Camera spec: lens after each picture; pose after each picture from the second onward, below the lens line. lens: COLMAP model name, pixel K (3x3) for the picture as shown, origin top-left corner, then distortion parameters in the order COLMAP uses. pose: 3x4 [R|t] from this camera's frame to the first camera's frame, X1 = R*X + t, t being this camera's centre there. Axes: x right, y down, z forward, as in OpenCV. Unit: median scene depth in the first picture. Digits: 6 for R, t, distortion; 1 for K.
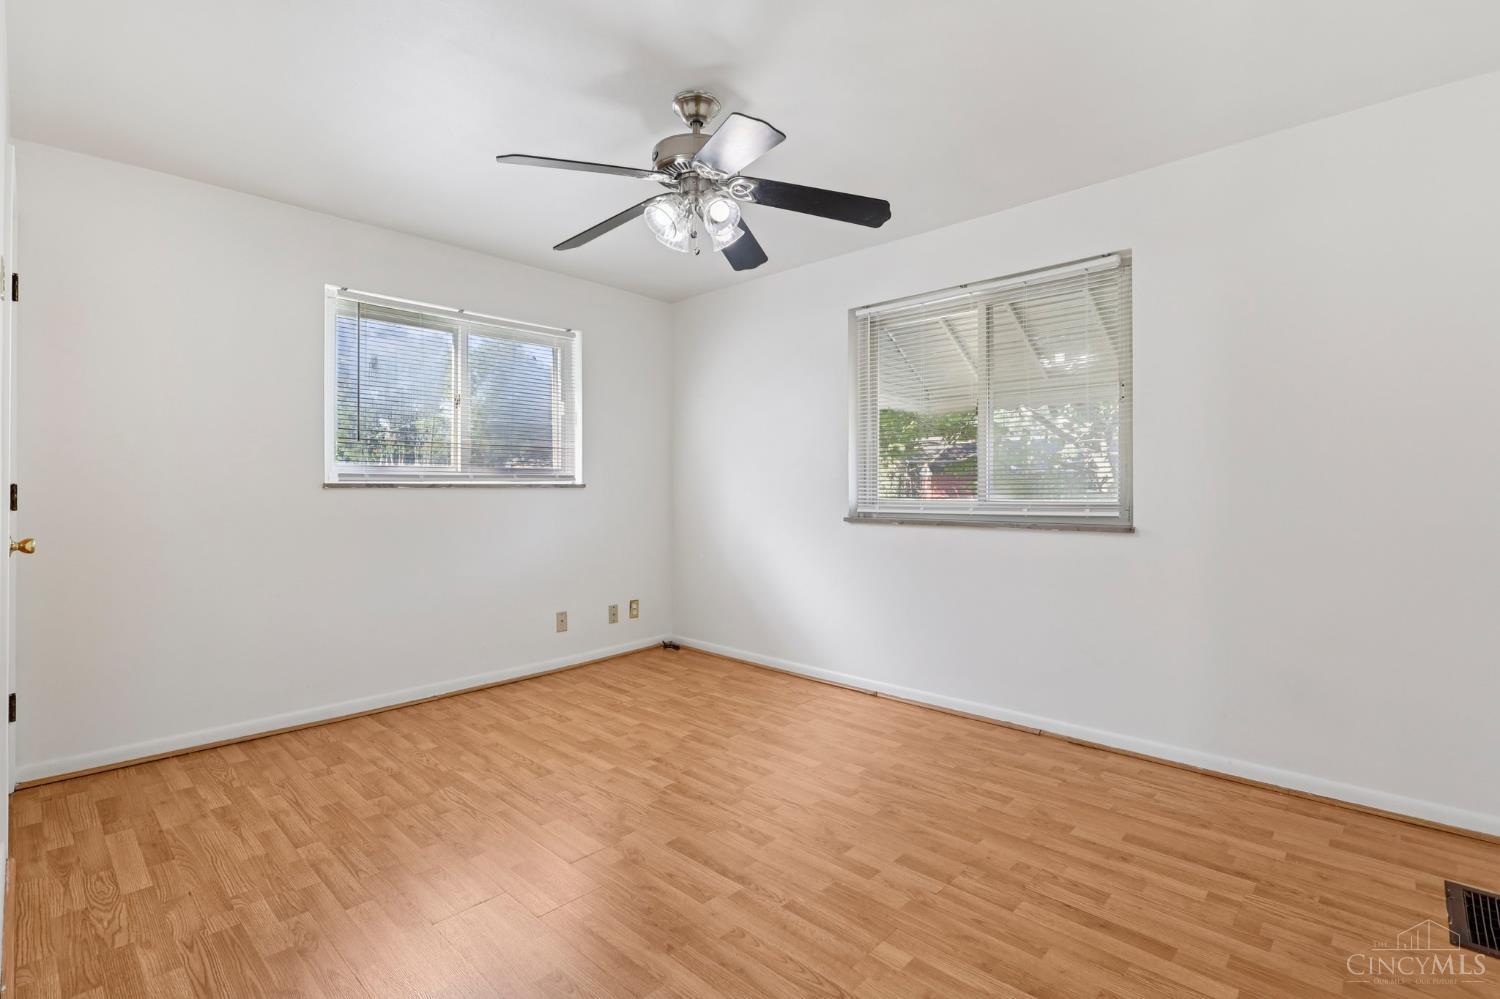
lens RADIAL K [[697.3, 0, 749.3], [0, 697.3, 496.5], [0, 0, 1]] dist [-0.001243, 0.001245]
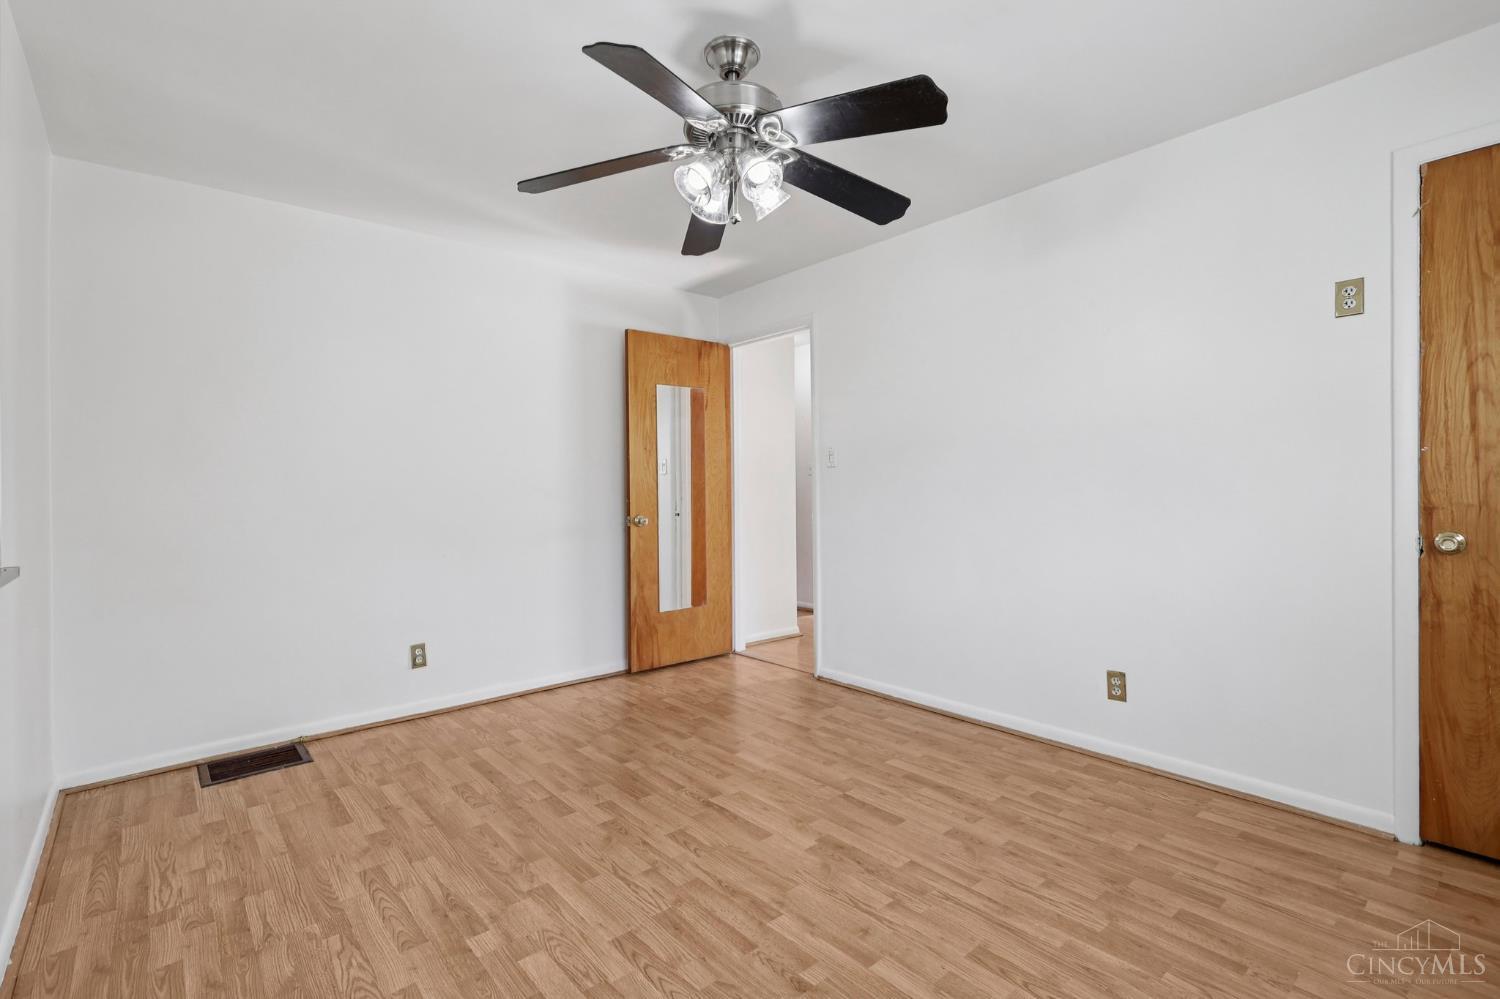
lens RADIAL K [[697.3, 0, 749.3], [0, 697.3, 496.5], [0, 0, 1]] dist [-0.001243, 0.001245]
pose [[-0.994452, 0.016508, 0.103890, -0.193345], [0.019163, 0.999514, 0.024608, -0.028381], [-0.103433, 0.026462, -0.994284, 1.929287]]
